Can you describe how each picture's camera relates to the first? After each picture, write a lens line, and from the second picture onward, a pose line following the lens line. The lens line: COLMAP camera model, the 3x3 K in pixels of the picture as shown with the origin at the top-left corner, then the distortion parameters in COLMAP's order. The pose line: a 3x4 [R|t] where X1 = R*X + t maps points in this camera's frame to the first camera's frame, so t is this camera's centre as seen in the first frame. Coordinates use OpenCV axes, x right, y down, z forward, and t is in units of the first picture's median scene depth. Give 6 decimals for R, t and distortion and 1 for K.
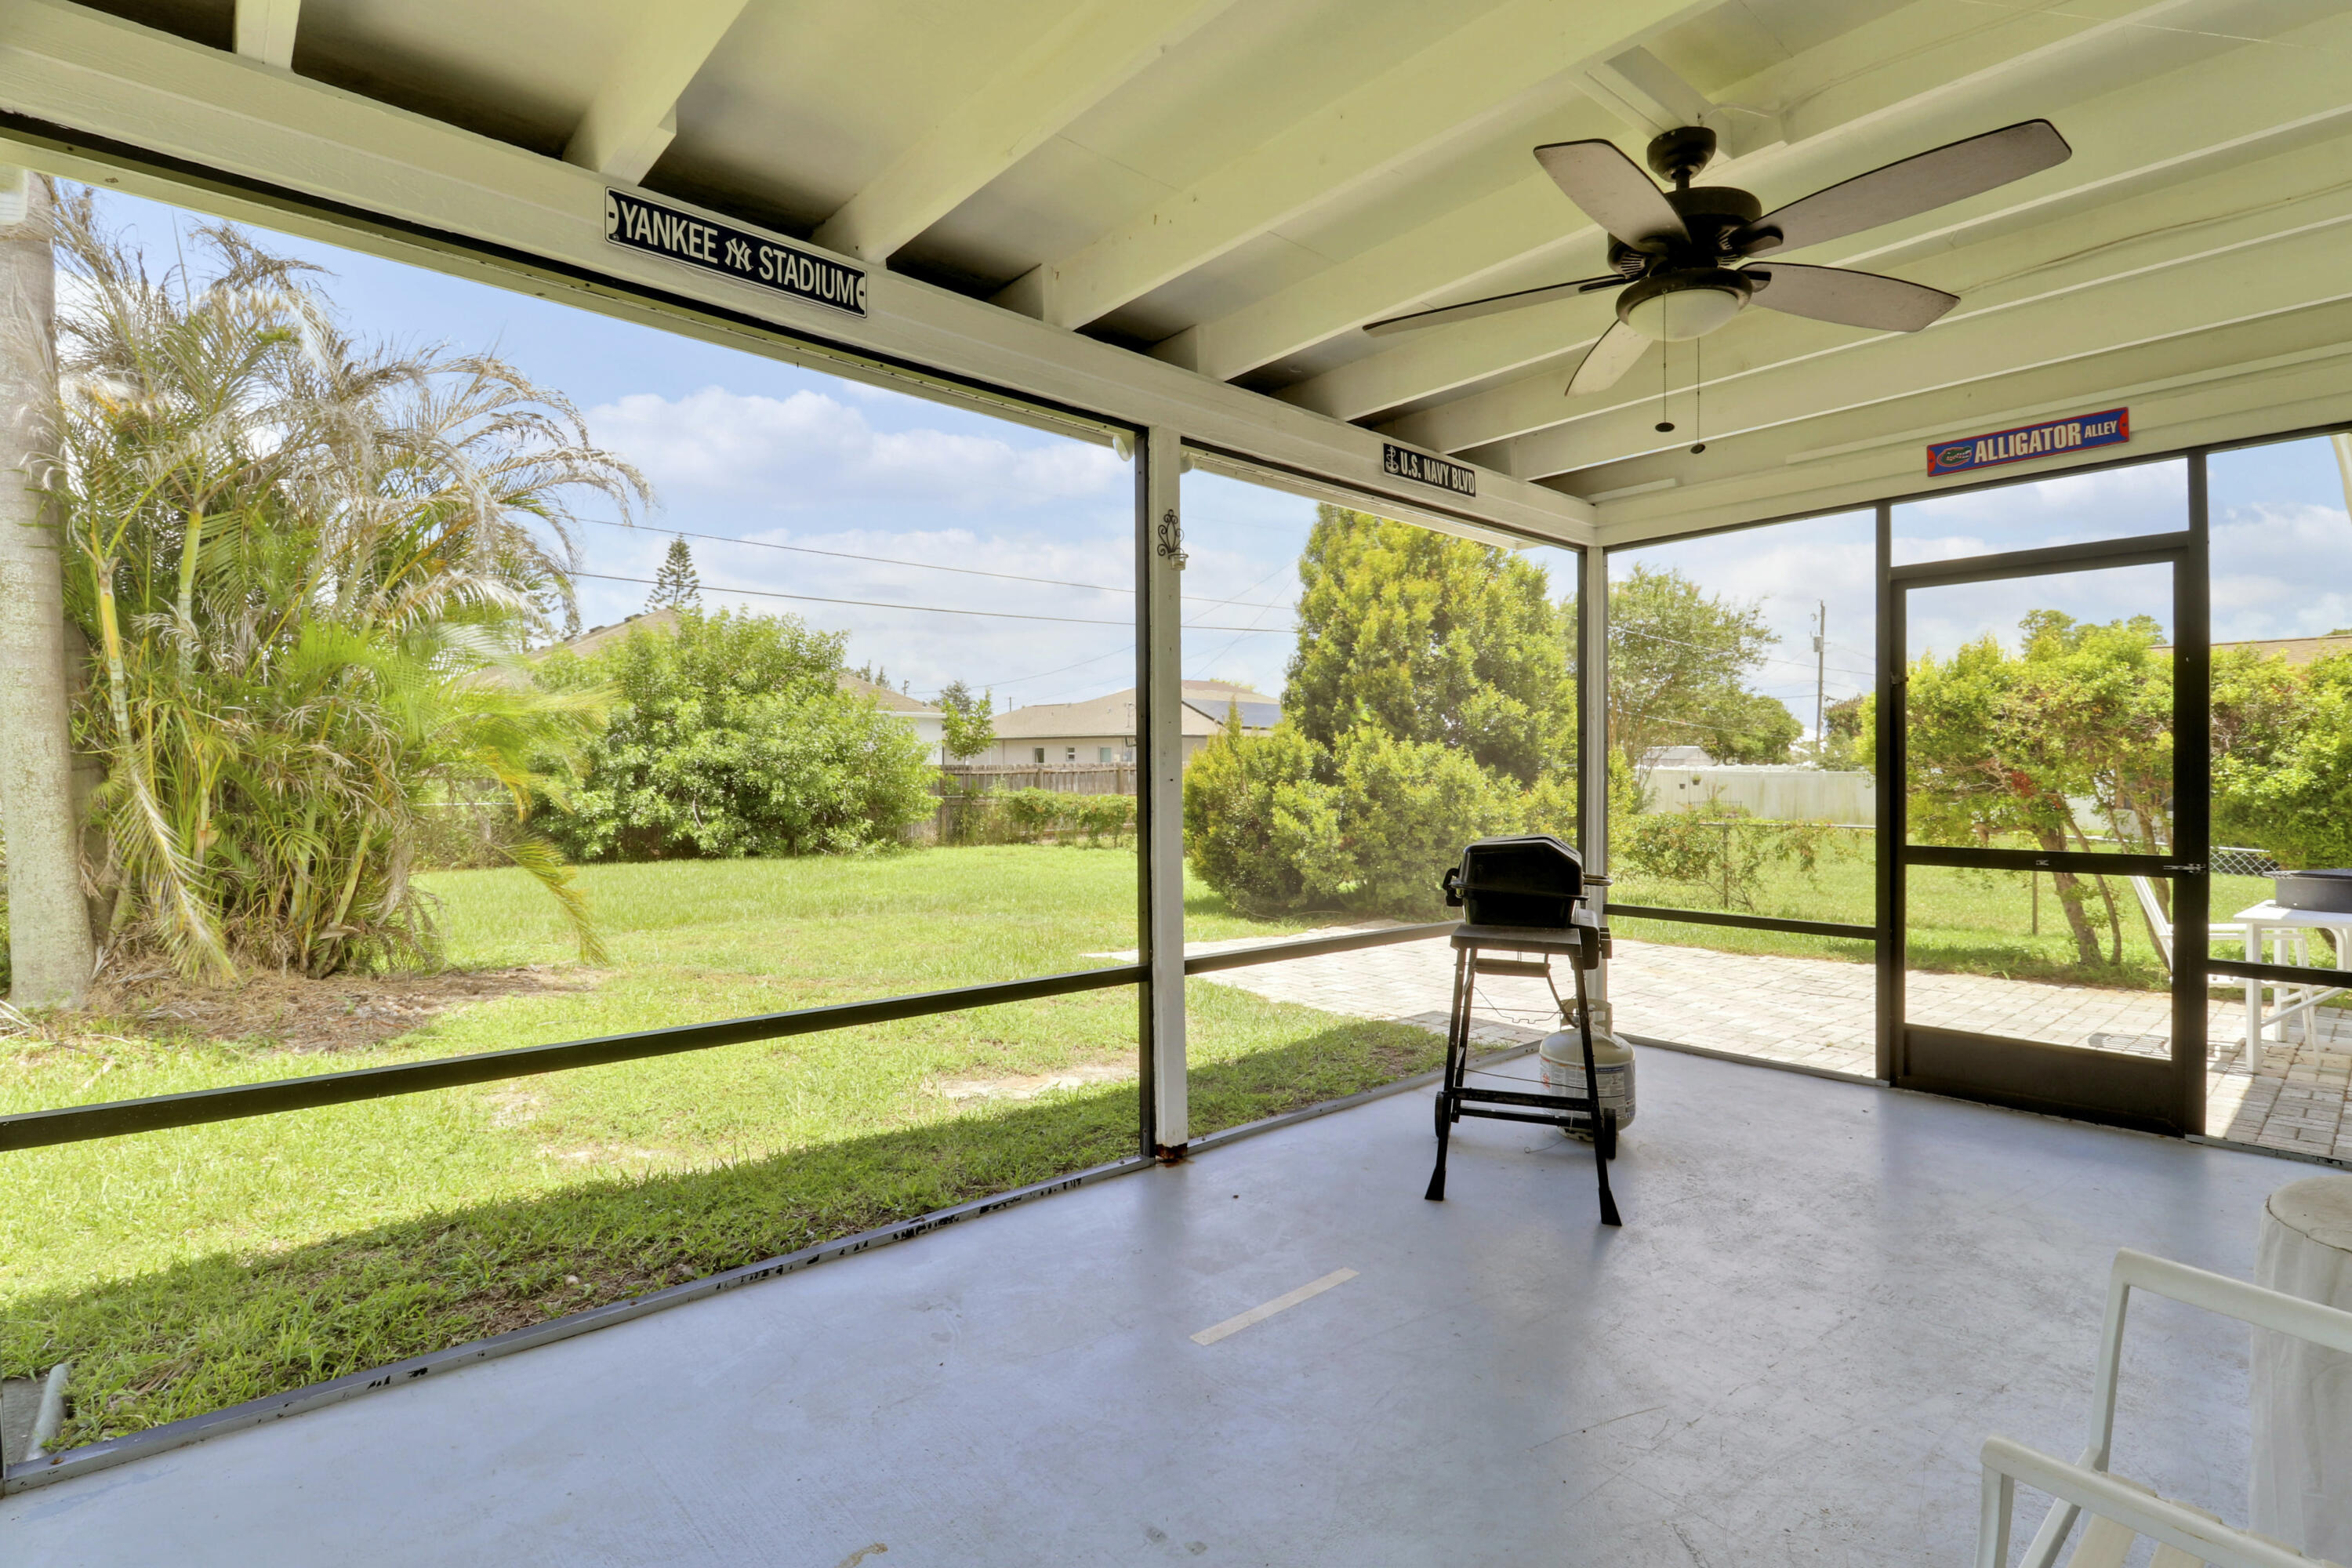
lens RADIAL K [[1106.9, 0, 1182.0], [0, 1106.9, 795.5], [0, 0, 1]] dist [-0.004449, -0.008072]
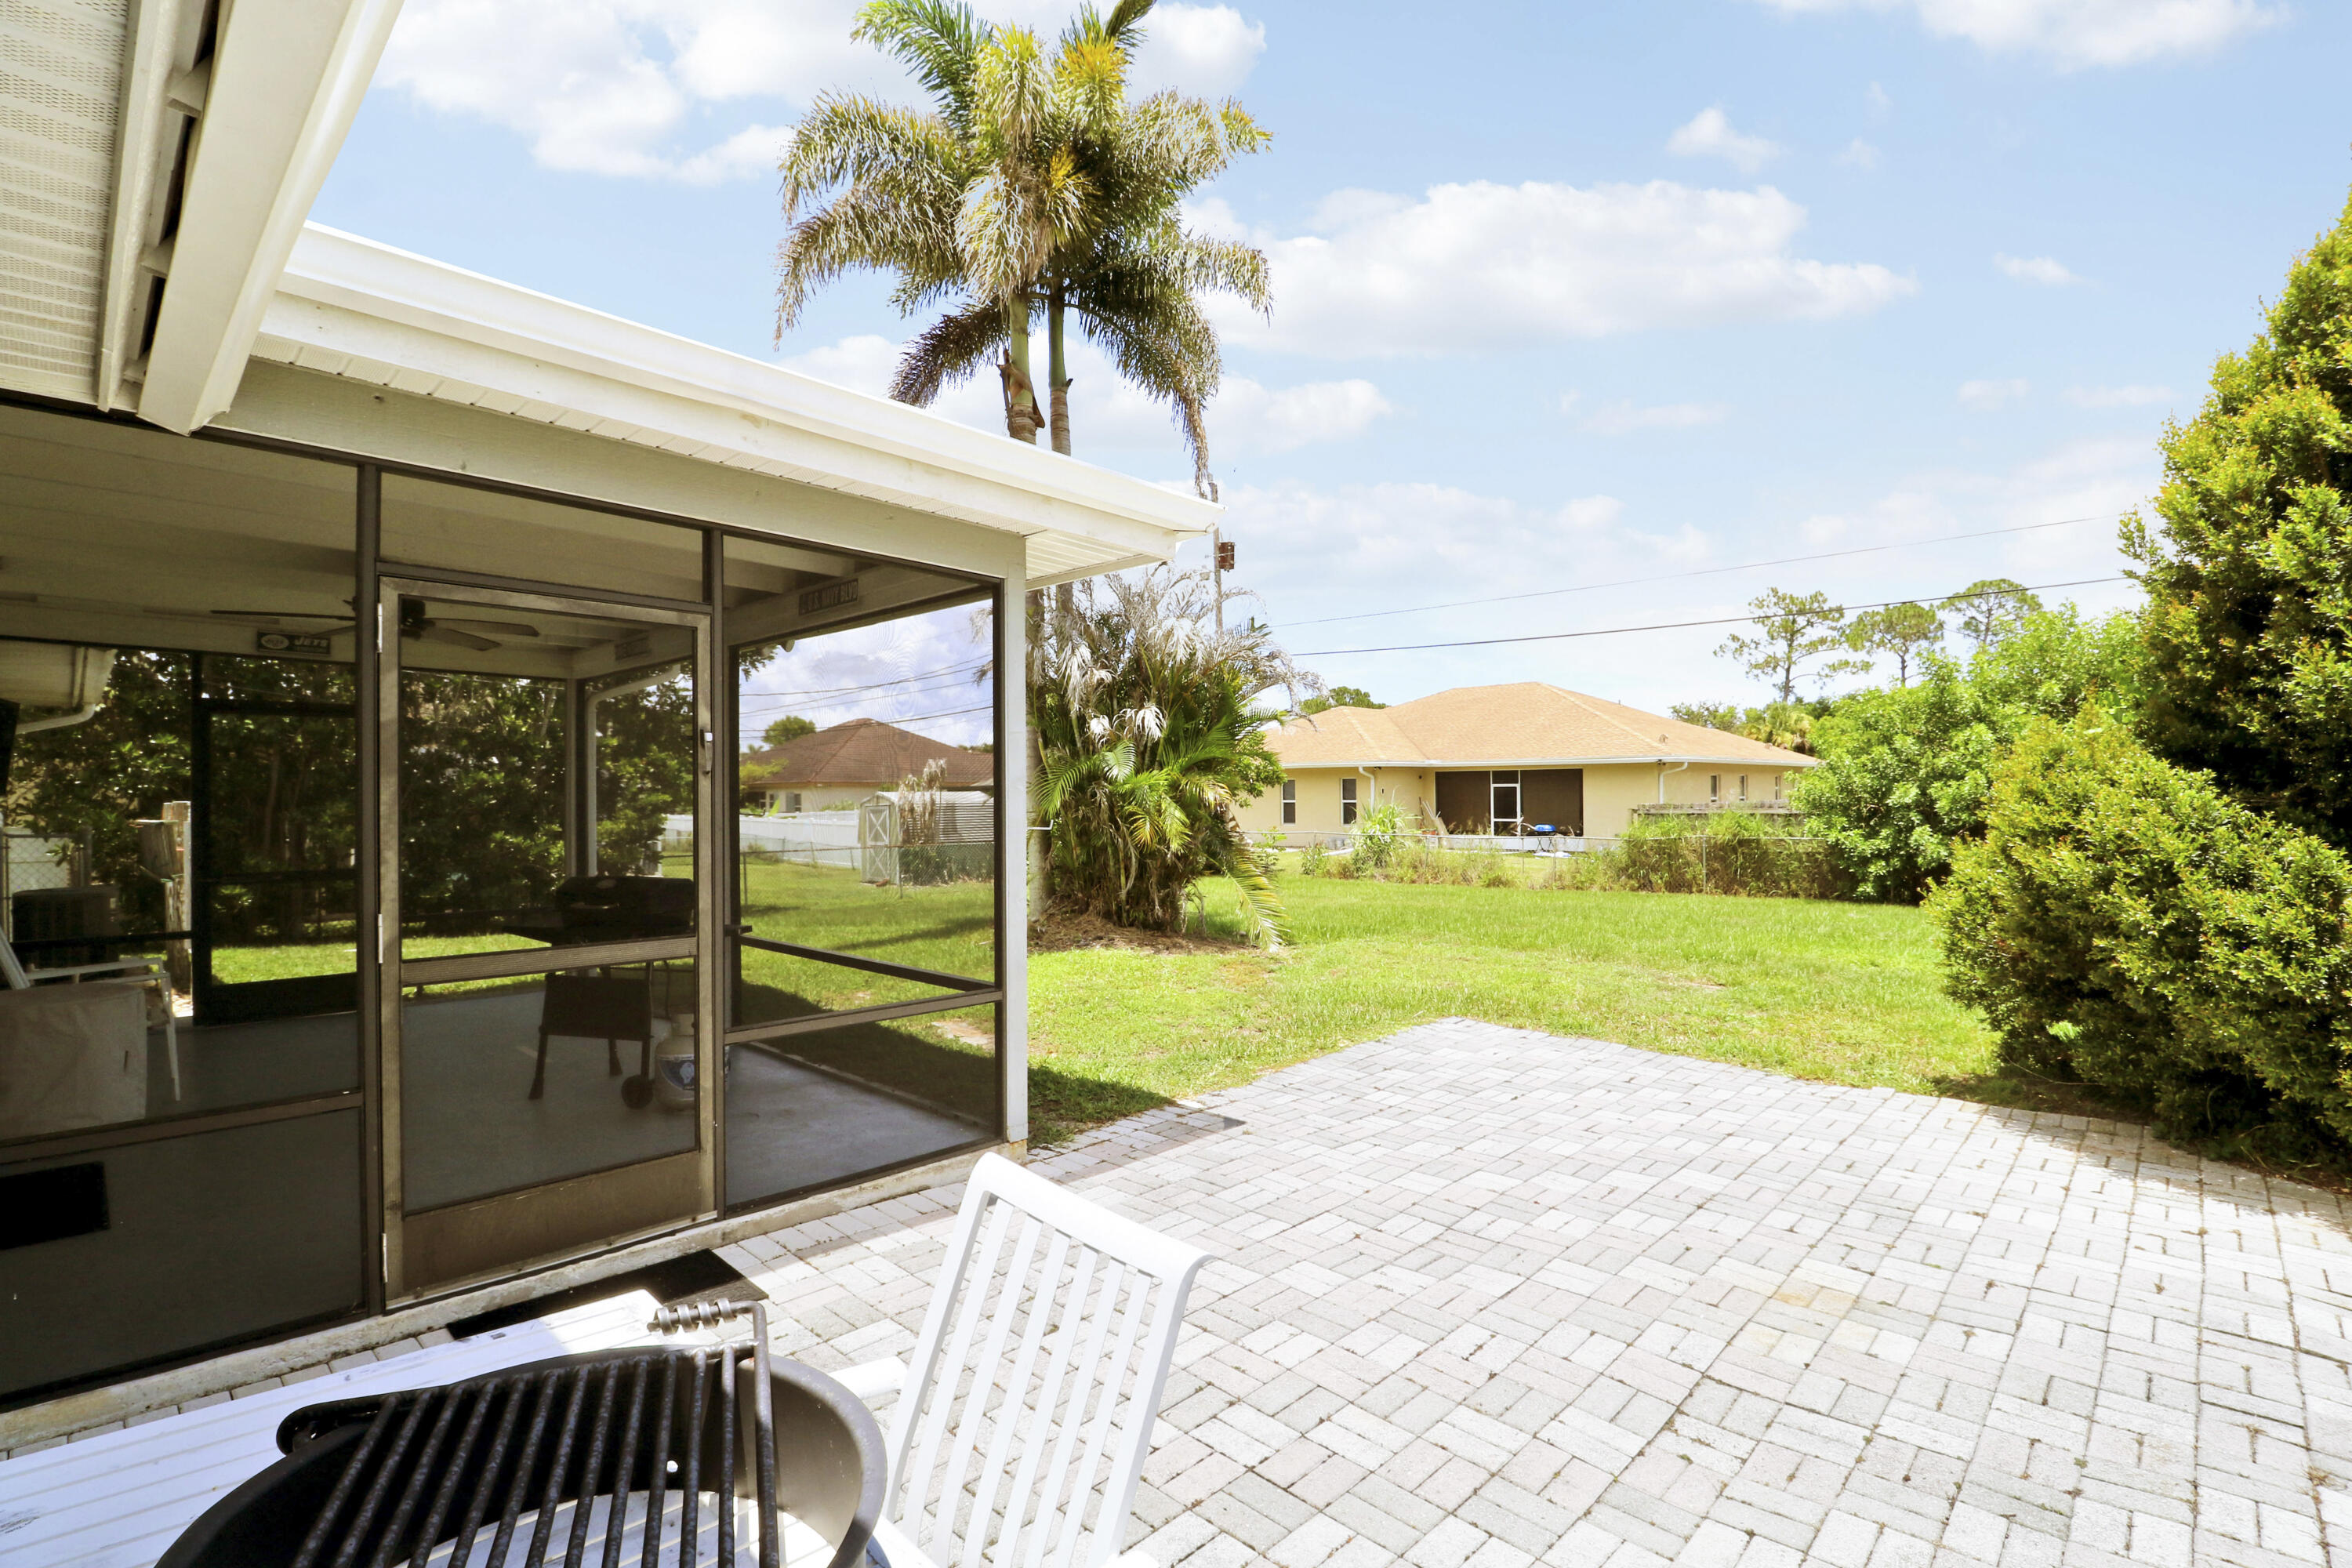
lens RADIAL K [[1090.4, 0, 1181.2], [0, 1090.4, 793.2], [0, 0, 1]] dist [-0.004967, -0.000255]
pose [[0.078249, -0.012081, -0.996861, 0.587290], [-0.014157, 0.999812, -0.013228, -0.021812], [0.996833, 0.015147, 0.078063, 0.507979]]
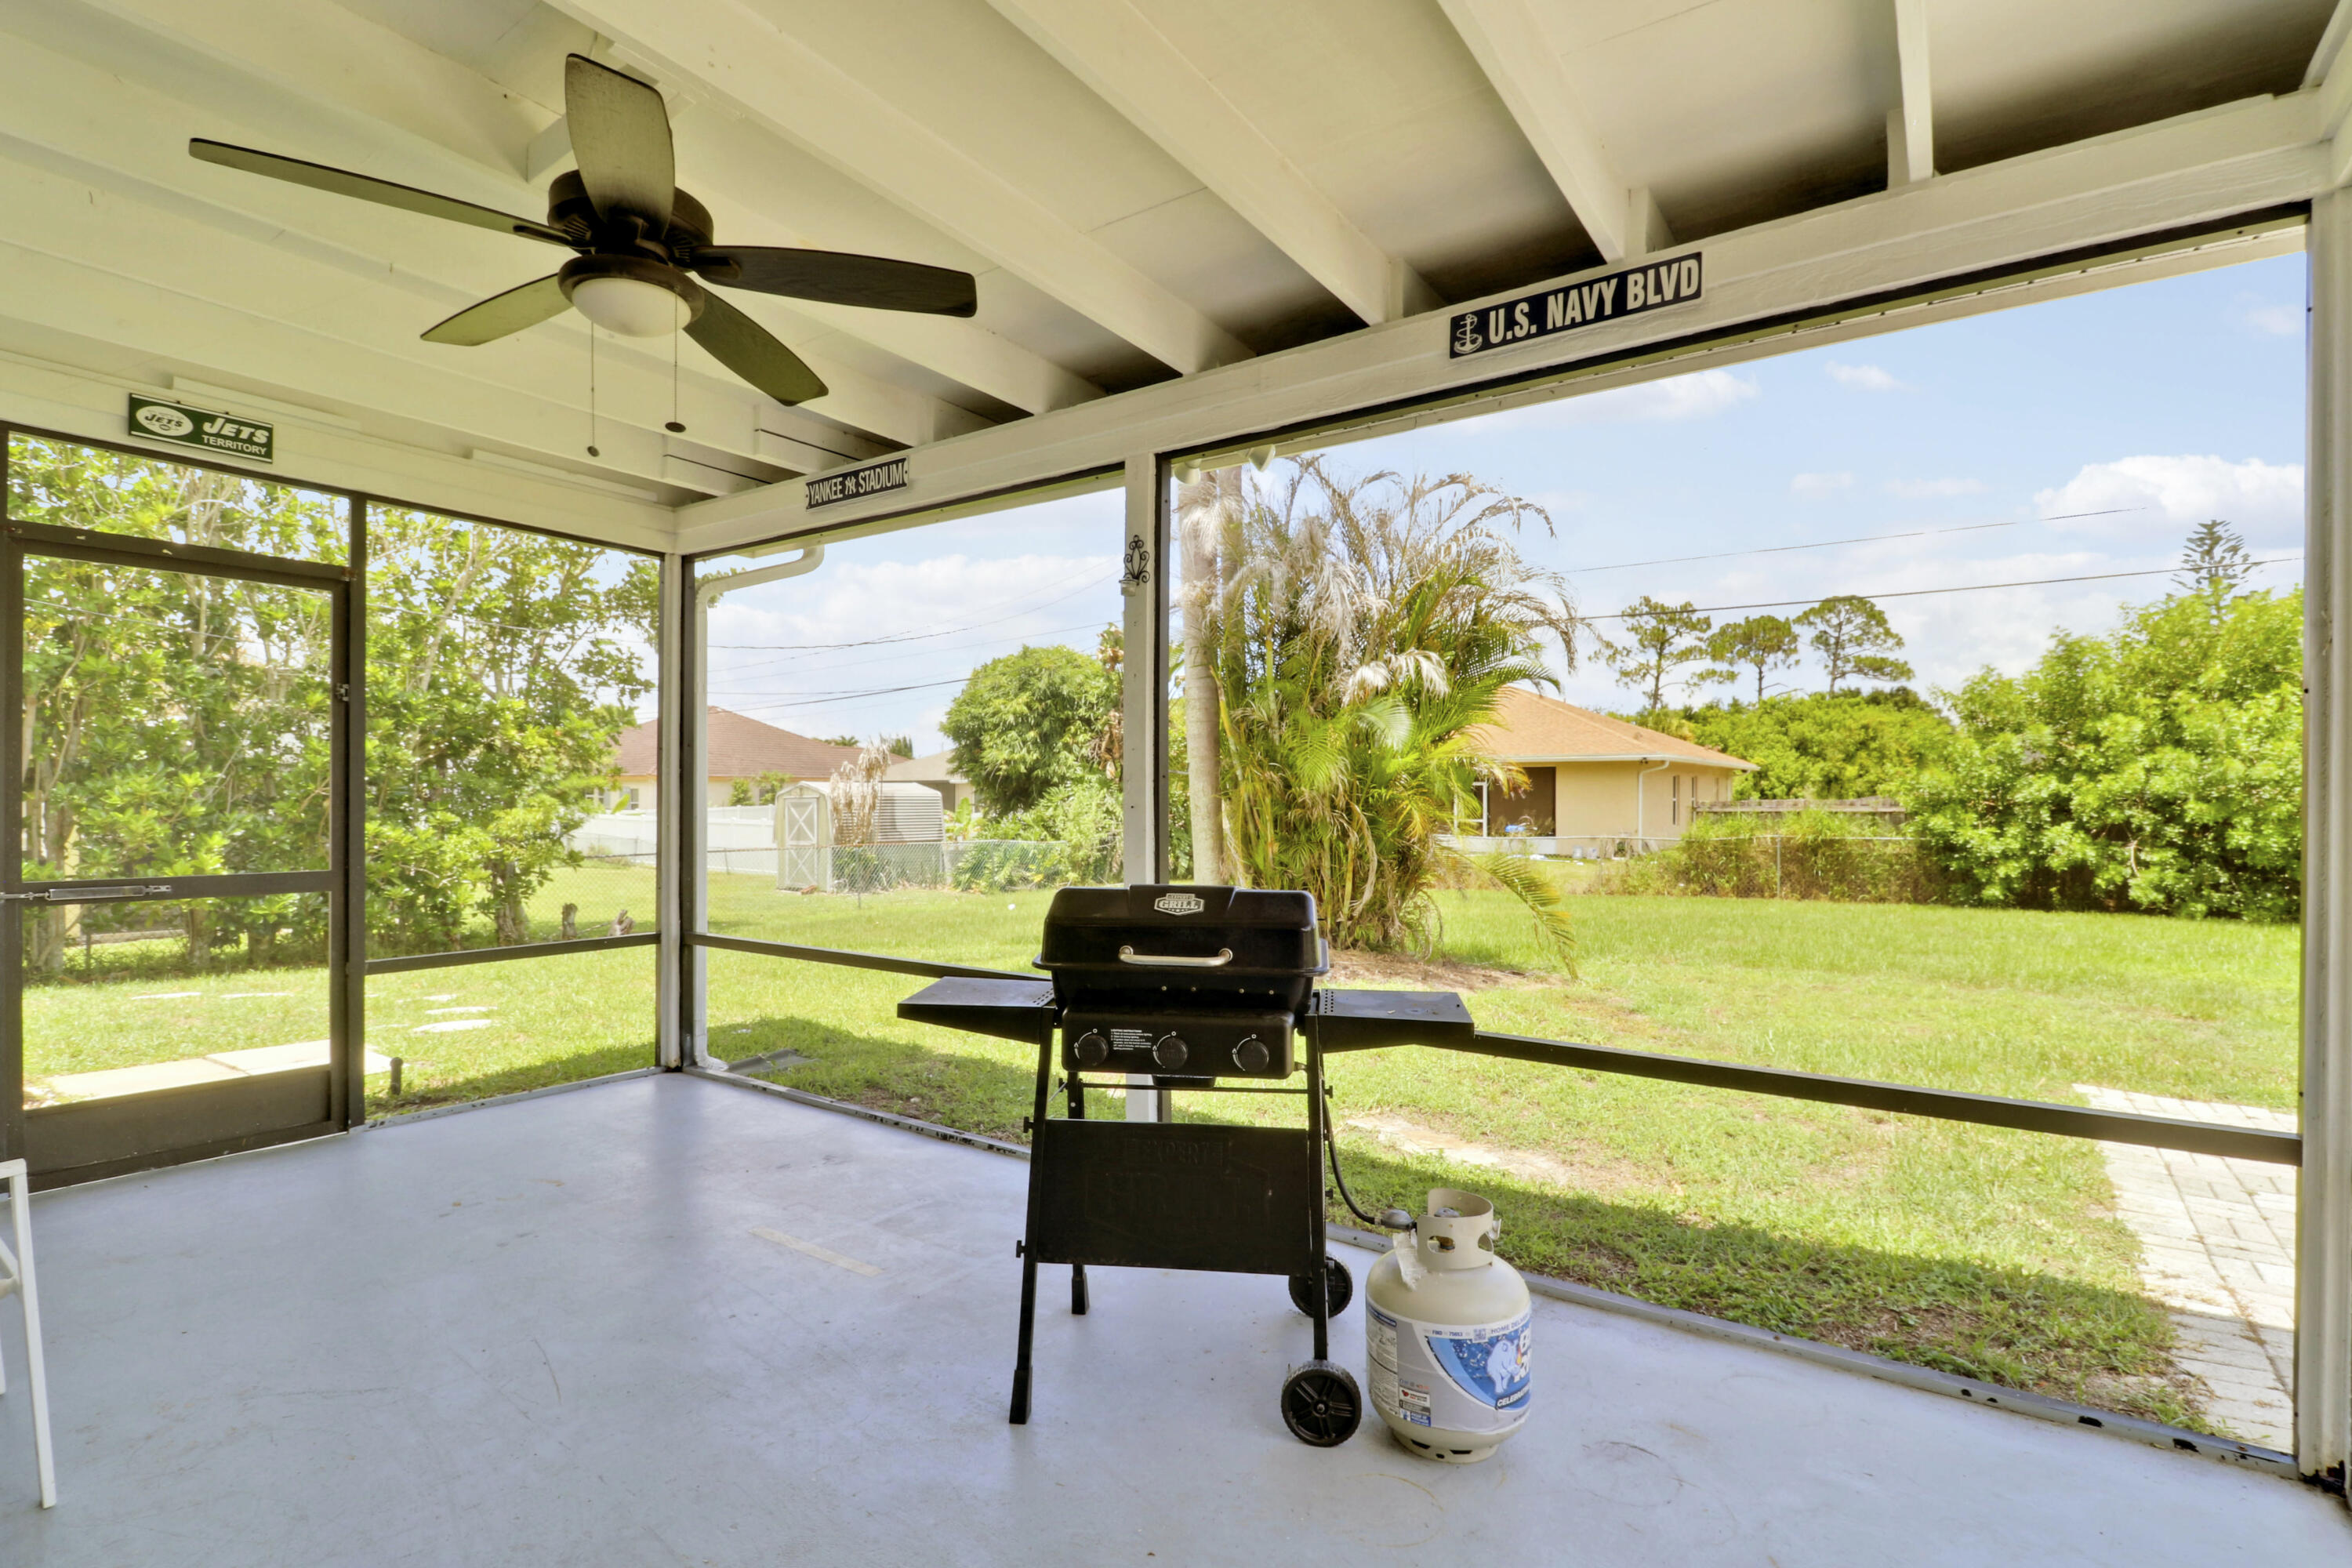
lens RADIAL K [[1106.9, 0, 1180.5], [0, 1106.9, 797.8], [0, 0, 1]] dist [-0.004449, -0.008072]
pose [[0.232102, -0.009751, -0.972643, 0.285625], [-0.020552, 0.999677, -0.014926, -0.001290], [0.972474, 0.023454, 0.231826, 0.238583]]
